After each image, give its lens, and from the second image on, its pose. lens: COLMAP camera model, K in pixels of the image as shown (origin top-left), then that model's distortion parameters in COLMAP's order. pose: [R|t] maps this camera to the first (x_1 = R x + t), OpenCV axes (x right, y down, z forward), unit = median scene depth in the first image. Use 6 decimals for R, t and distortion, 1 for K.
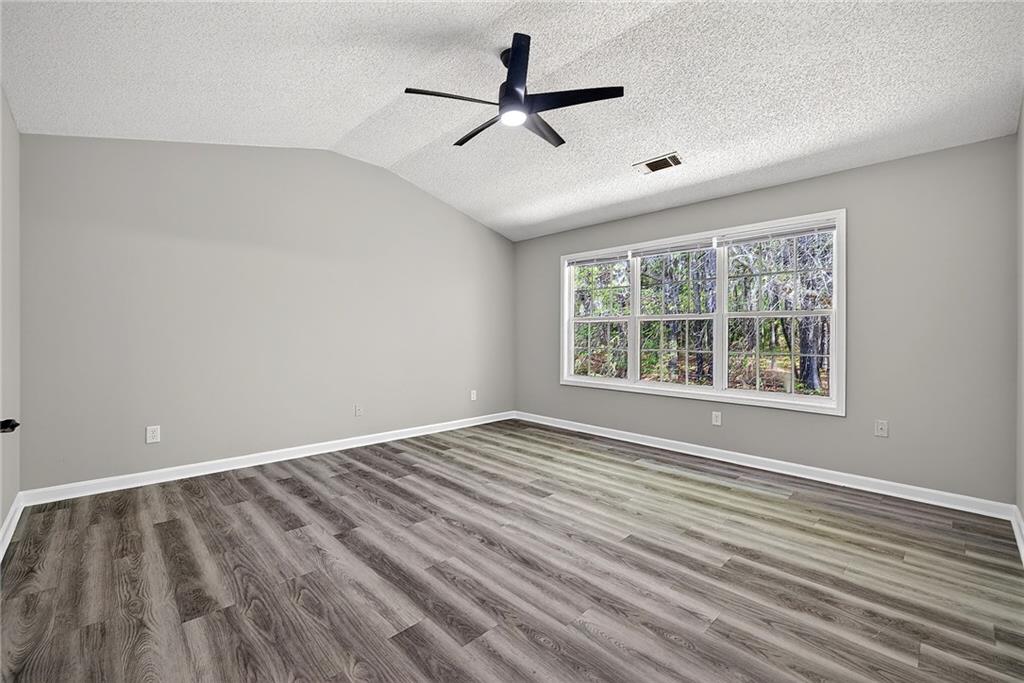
lens RADIAL K [[429.5, 0, 506.1], [0, 429.5, 334.4], [0, 0, 1]] dist [0.008131, -0.001666]
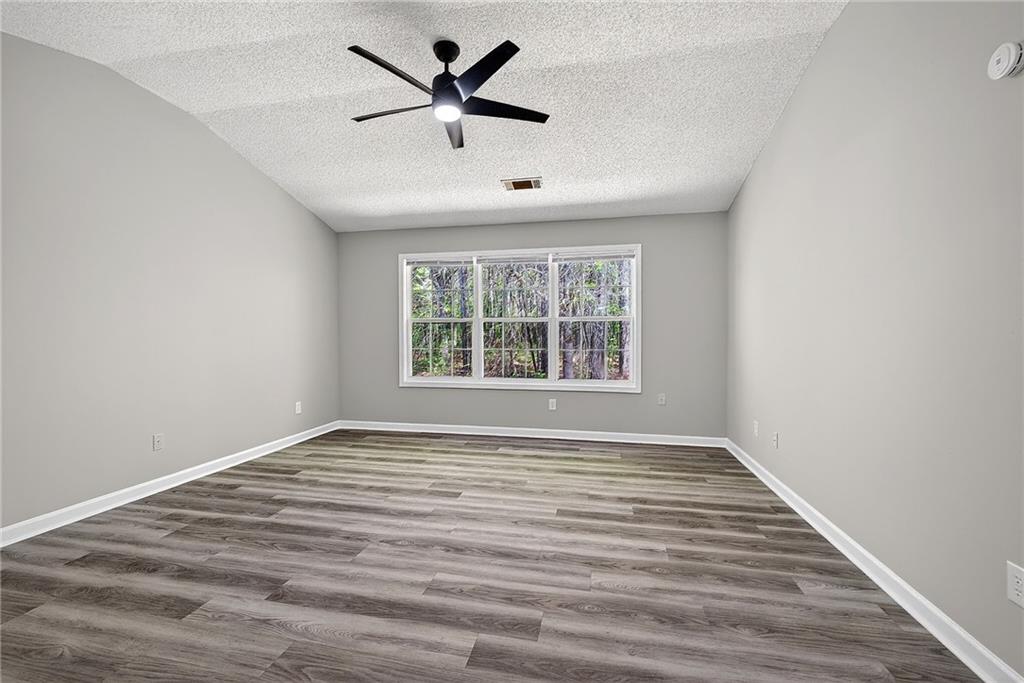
lens RADIAL K [[429.5, 0, 505.3], [0, 429.5, 340.6], [0, 0, 1]] dist [0.008131, -0.001666]
pose [[0.828835, -0.012315, 0.559358, -0.390349], [0.004471, 0.999872, 0.015389, -0.003847], [-0.559475, -0.010254, 0.828783, 0.106859]]
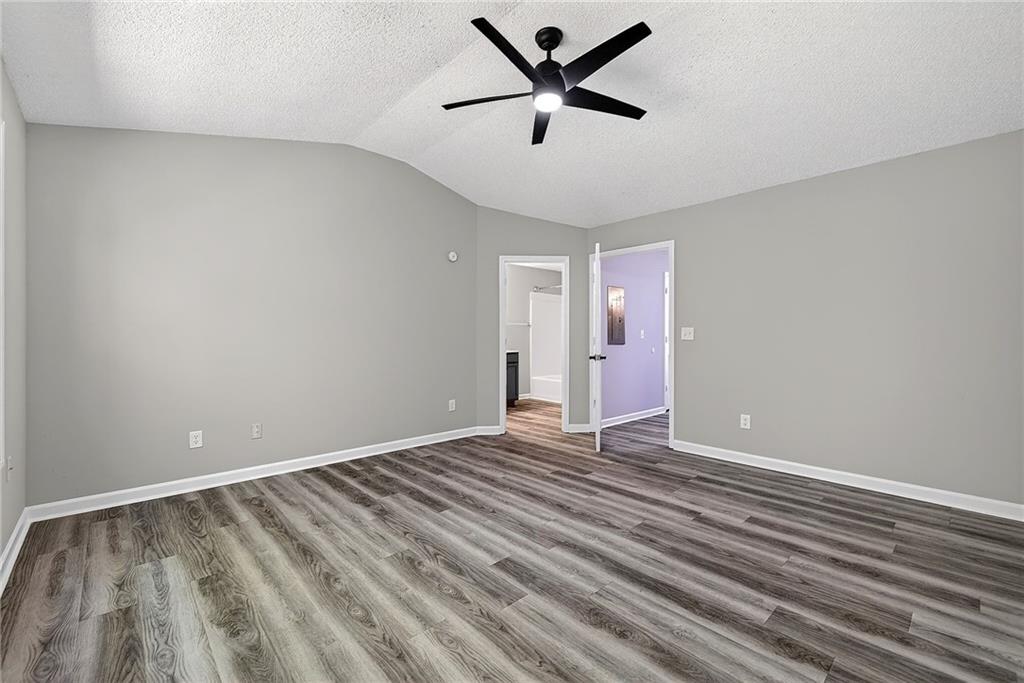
lens RADIAL K [[429.5, 0, 509.4], [0, 429.5, 338.1], [0, 0, 1]] dist [0.008131, -0.001666]
pose [[-0.999920, -0.007624, 0.010109, 0.081772], [-0.007599, 0.999968, 0.002459, 0.005148], [-0.010127, 0.002382, -0.999946, 1.778394]]
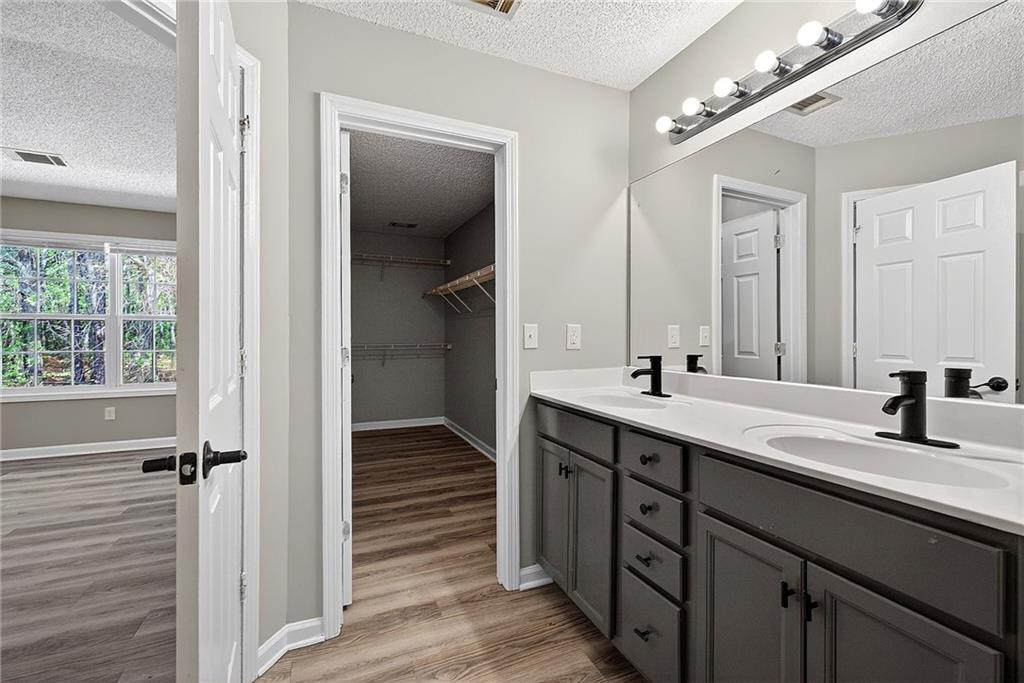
lens RADIAL K [[429.5, 0, 508.1], [0, 429.5, 338.5], [0, 0, 1]] dist [0.008131, -0.001666]
pose [[0.349959, -0.009022, 0.936722, -0.222927], [-0.002605, 0.999940, 0.010605, -0.006248], [-0.936761, -0.006151, 0.349914, -0.396842]]
